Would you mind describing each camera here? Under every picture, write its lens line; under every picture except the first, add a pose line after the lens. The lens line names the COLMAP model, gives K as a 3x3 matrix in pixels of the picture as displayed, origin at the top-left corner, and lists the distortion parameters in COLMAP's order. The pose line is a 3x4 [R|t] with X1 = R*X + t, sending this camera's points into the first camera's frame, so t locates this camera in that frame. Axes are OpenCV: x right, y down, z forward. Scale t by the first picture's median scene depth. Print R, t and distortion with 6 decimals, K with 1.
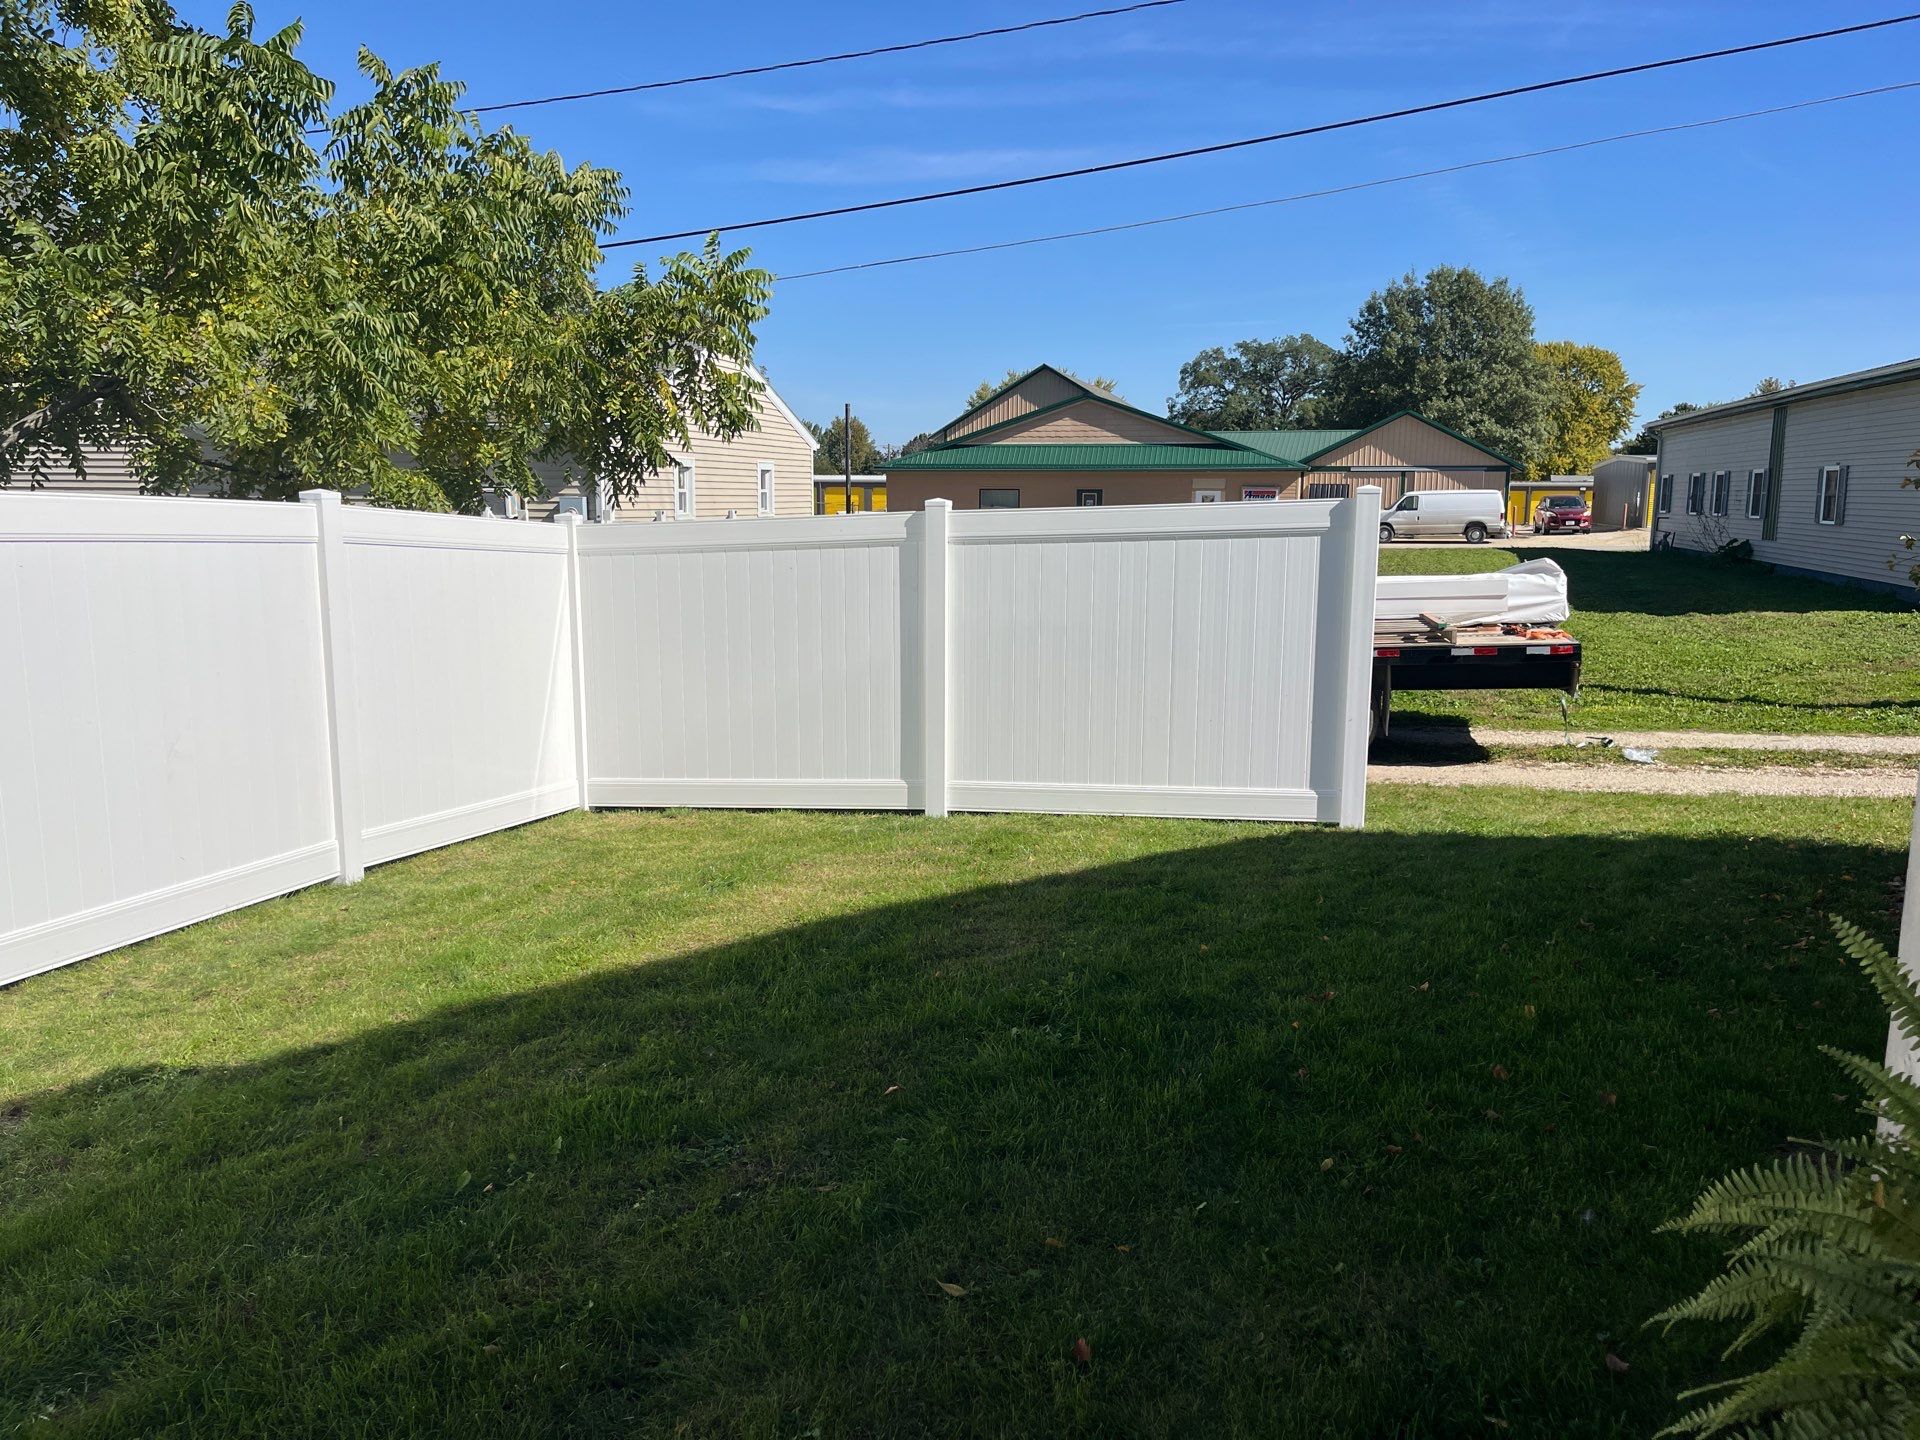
lens RADIAL K [[1437.1, 0, 961.0], [0, 1437.1, 729.9], [0, 0, 1]] dist [0.066598, -0.088307]
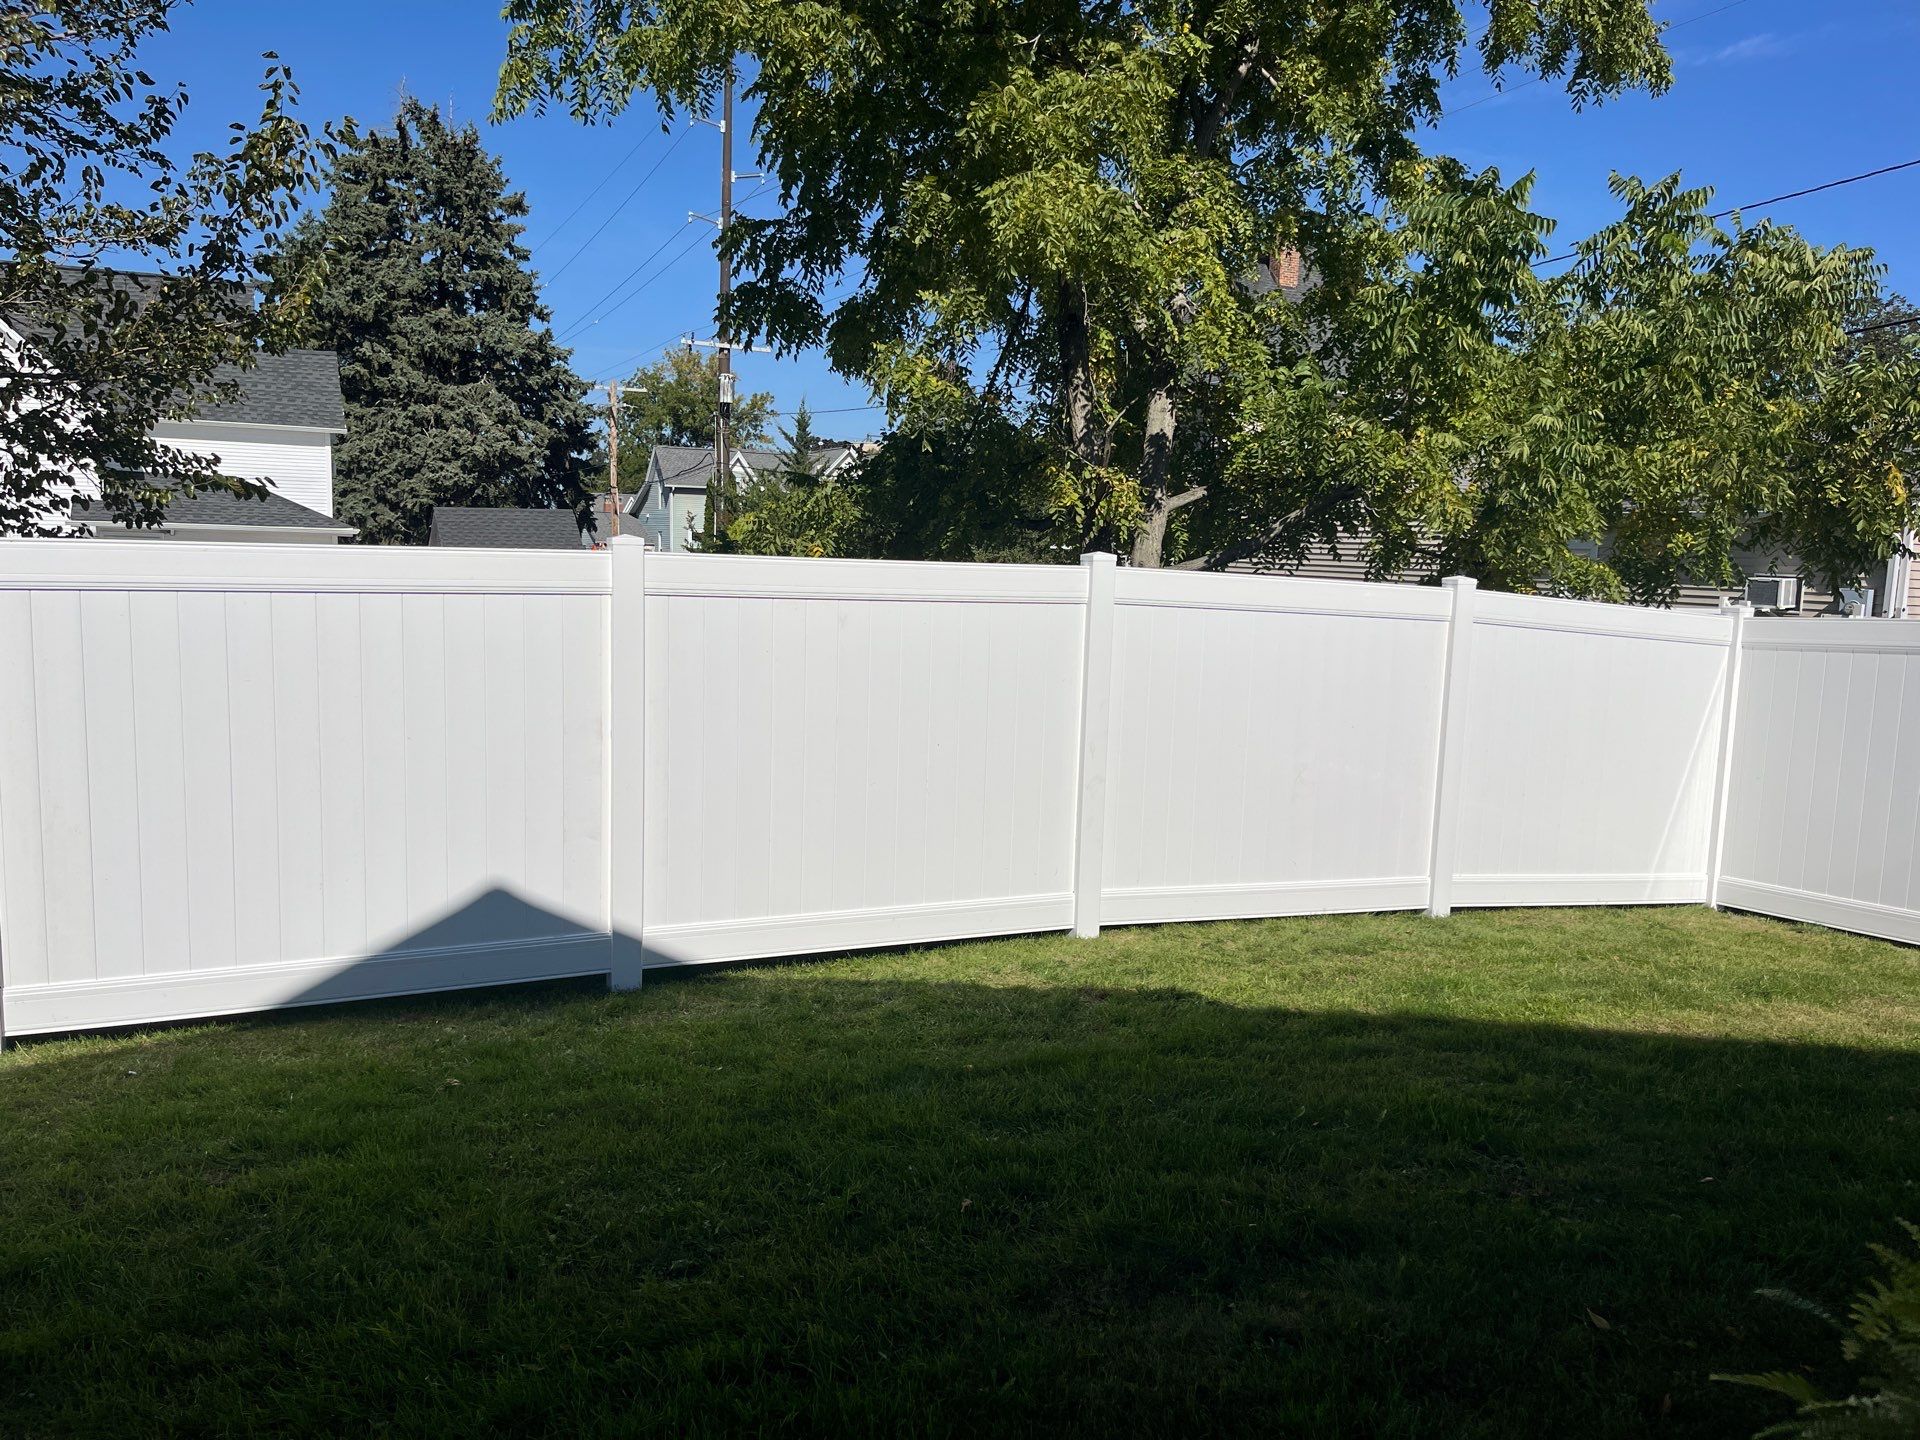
lens RADIAL K [[1437.1, 0, 948.7], [0, 1437.1, 710.4], [0, 0, 1]] dist [0.066598, -0.088307]
pose [[0.645754, 0.097739, -0.757264, 0.206379], [-0.149898, 0.988701, -0.000215, 0.002904], [0.748687, 0.113651, 0.653108, -0.058105]]
